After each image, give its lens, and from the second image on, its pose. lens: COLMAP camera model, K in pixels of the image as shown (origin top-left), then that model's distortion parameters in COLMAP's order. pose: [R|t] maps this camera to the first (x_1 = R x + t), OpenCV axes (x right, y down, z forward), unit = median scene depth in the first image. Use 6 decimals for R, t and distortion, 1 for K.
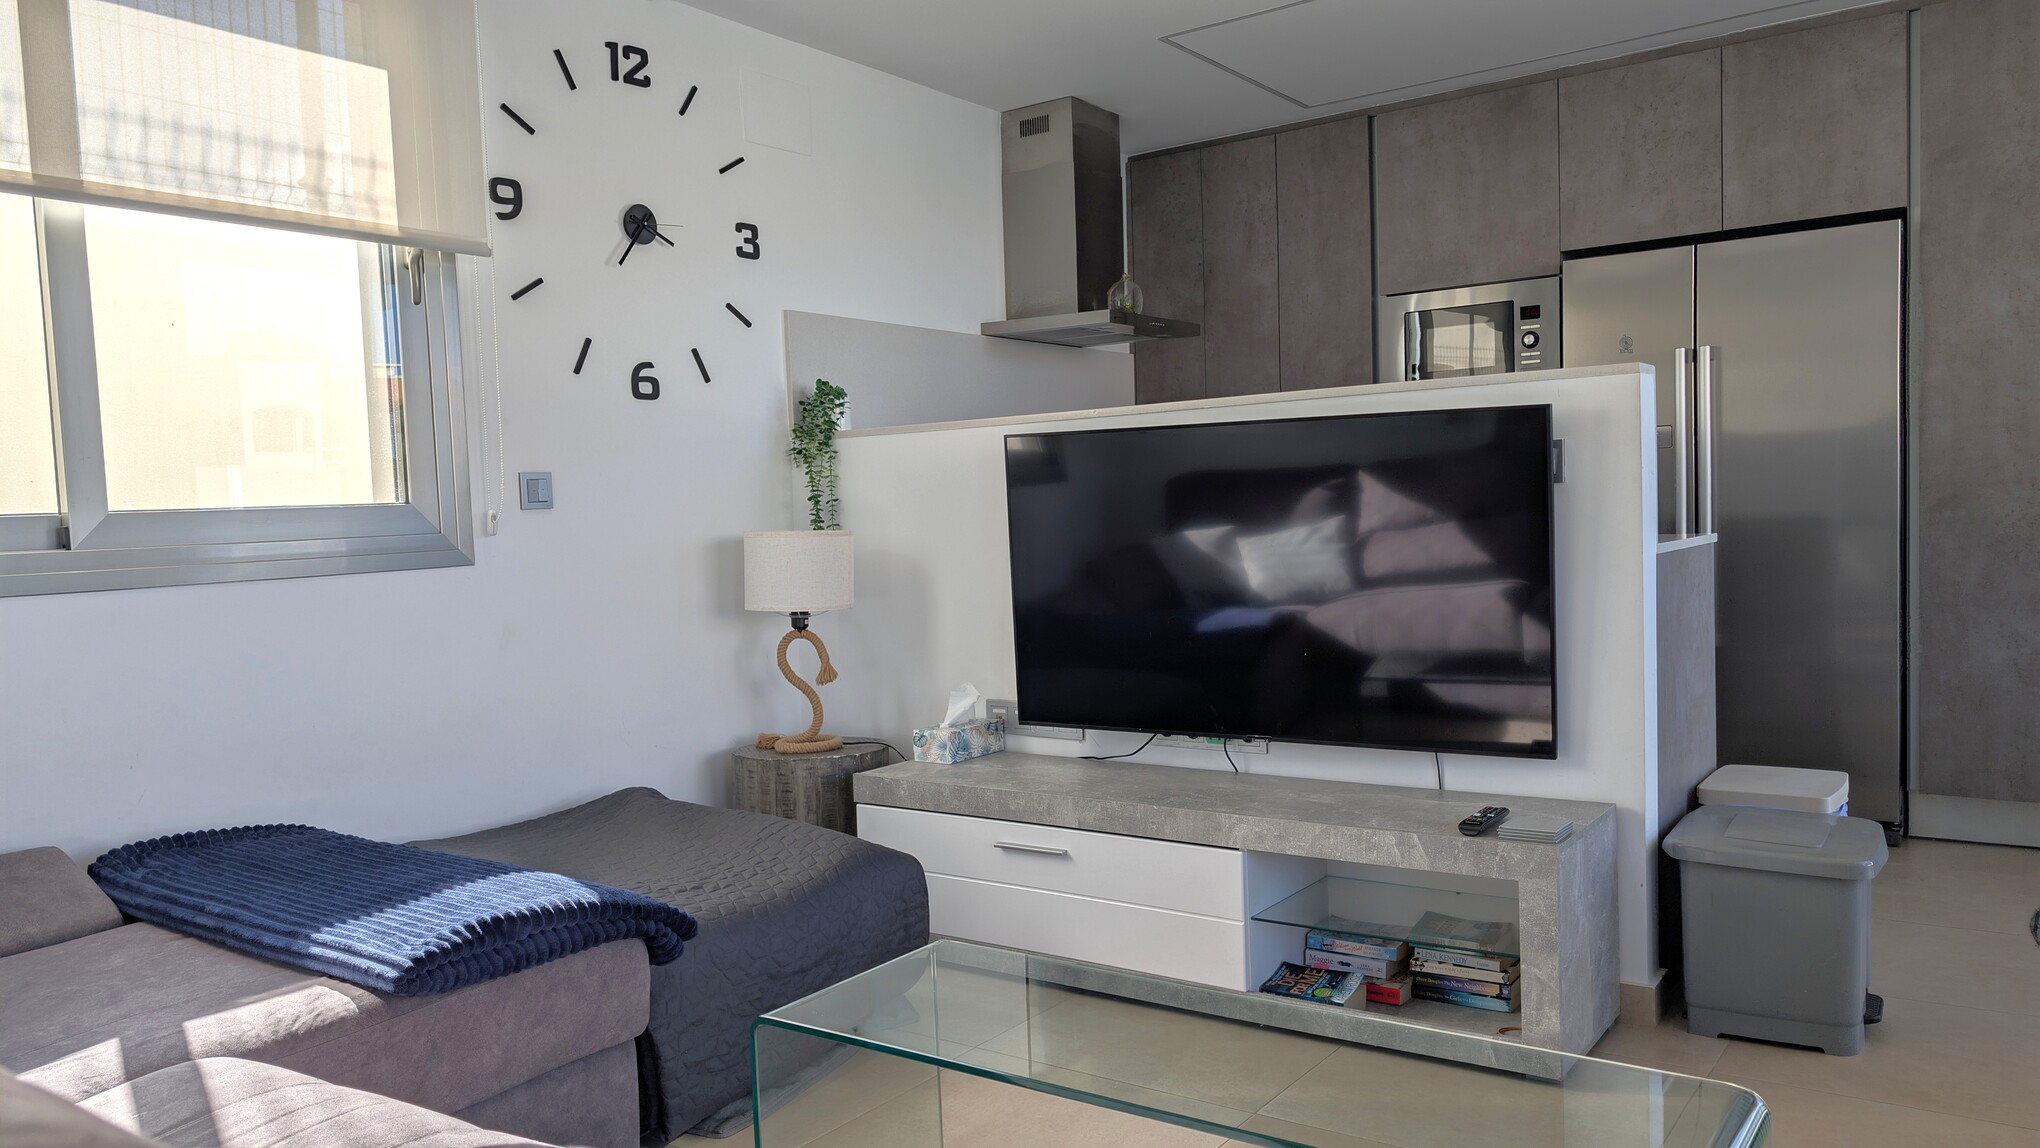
lens RADIAL K [[1457.6, 0, 1015.2], [0, 1457.6, 598.5], [0, 0, 1]] dist [0.015656, -0.001937]
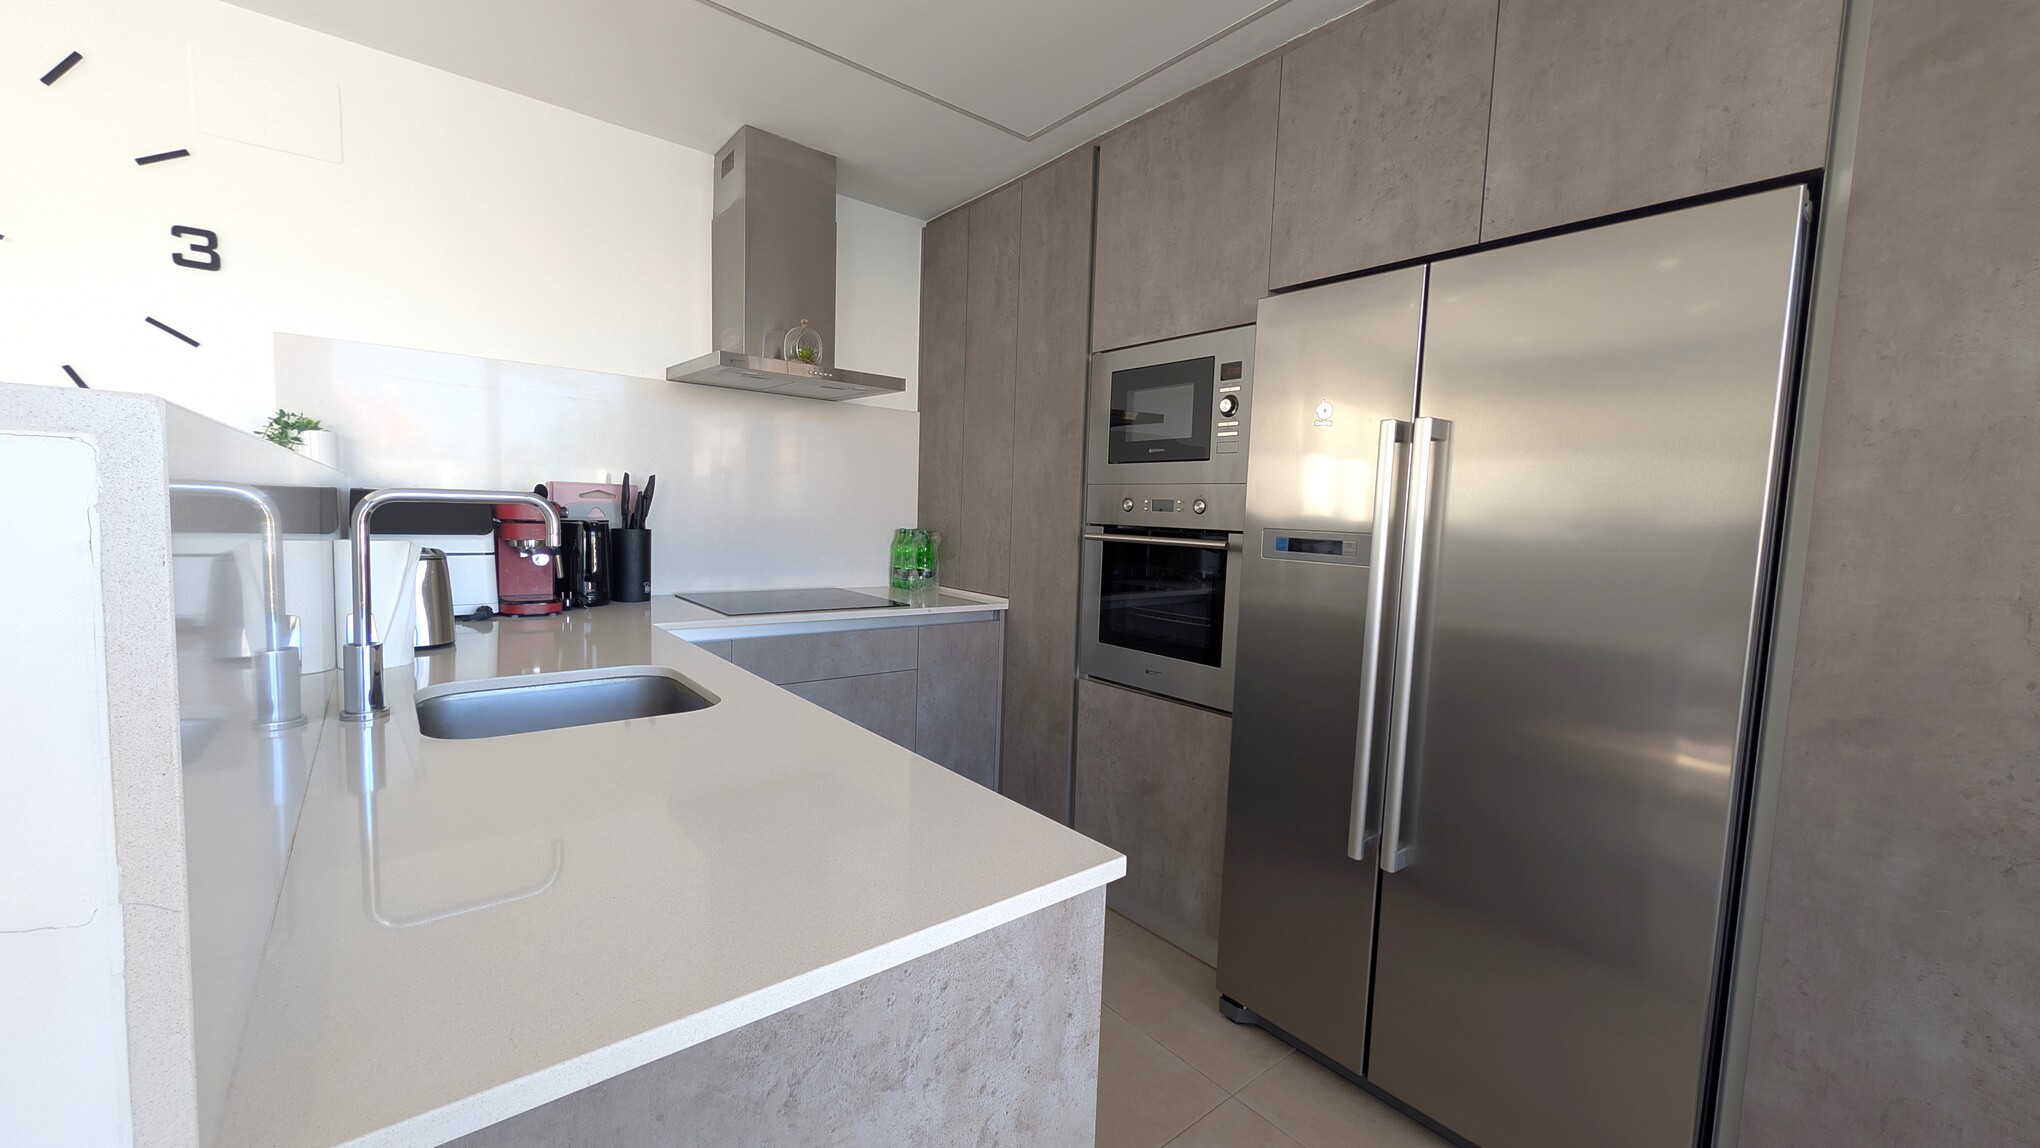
lens RADIAL K [[783.5, 0, 1014.6], [0, 783.5, 575.6], [0, 0, 1]] dist [0.001476, 0.000128]
pose [[0.960730, 0.093009, -0.261433, 0.465290], [-0.088079, 0.995645, 0.030535, -0.115417], [0.263135, -0.006309, 0.964738, 0.727438]]
